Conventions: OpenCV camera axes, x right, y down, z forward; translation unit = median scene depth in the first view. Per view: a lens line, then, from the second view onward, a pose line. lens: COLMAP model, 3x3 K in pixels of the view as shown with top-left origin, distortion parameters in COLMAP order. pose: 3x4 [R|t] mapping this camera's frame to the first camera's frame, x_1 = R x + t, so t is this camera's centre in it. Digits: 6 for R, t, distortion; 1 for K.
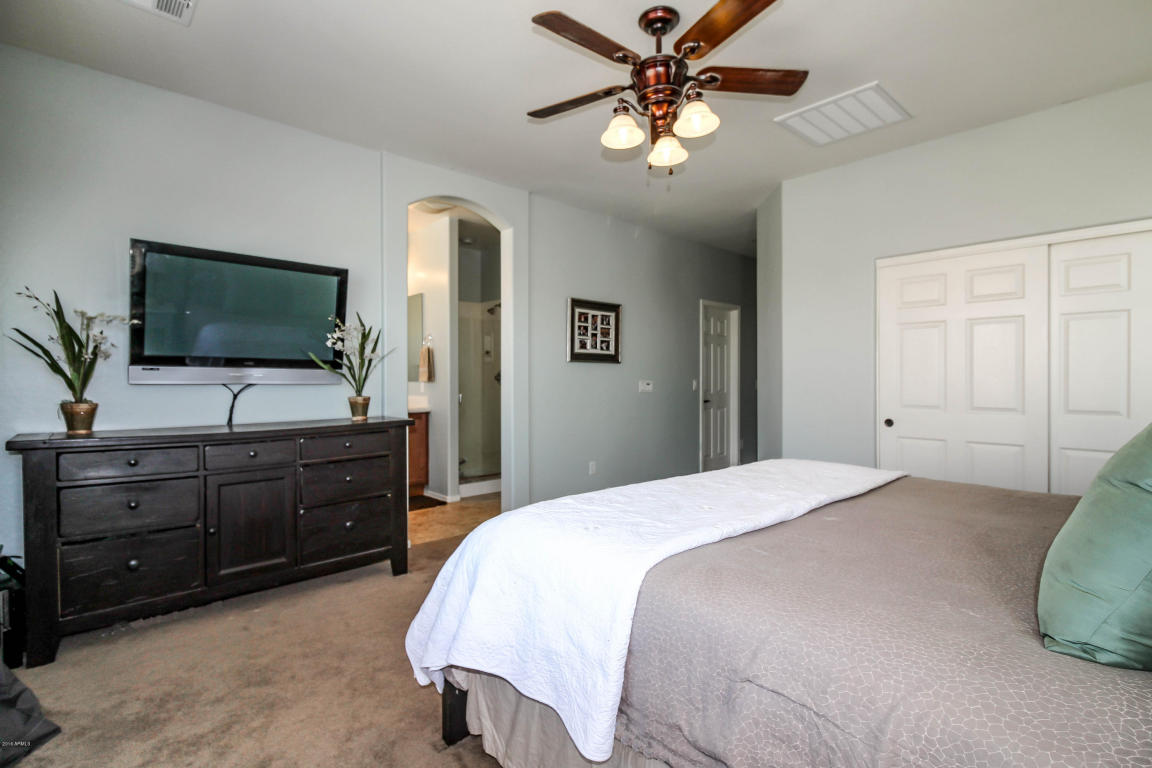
lens RADIAL K [[556.4, 0, 576.0], [0, 556.4, 384.0], [0, 0, 1]] dist [-0.000473, -0.000212]
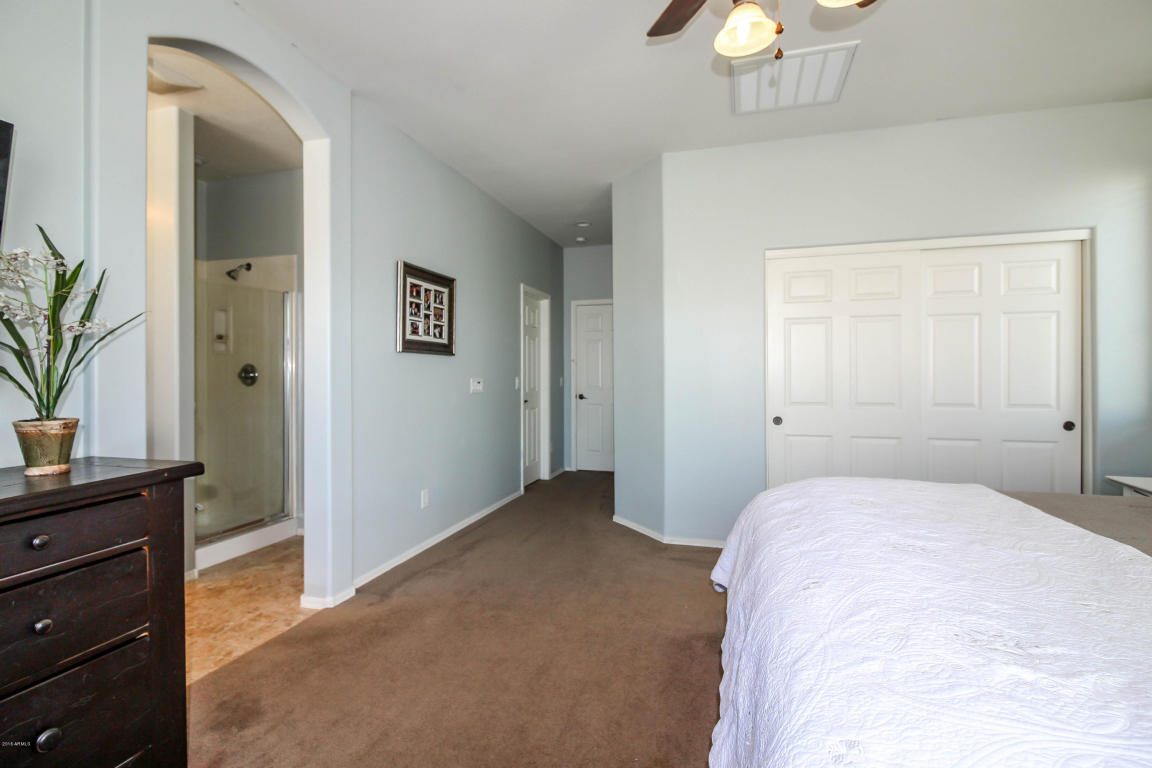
lens RADIAL K [[547.8, 0, 574.3], [0, 547.8, 373.9], [0, 0, 1]] dist [0.004038, 0.000417]
pose [[0.853850, -0.001658, 0.520516, -0.179028], [0.008248, 0.999912, -0.010346, -0.003463], [-0.520453, 0.013127, 0.853789, 0.288312]]
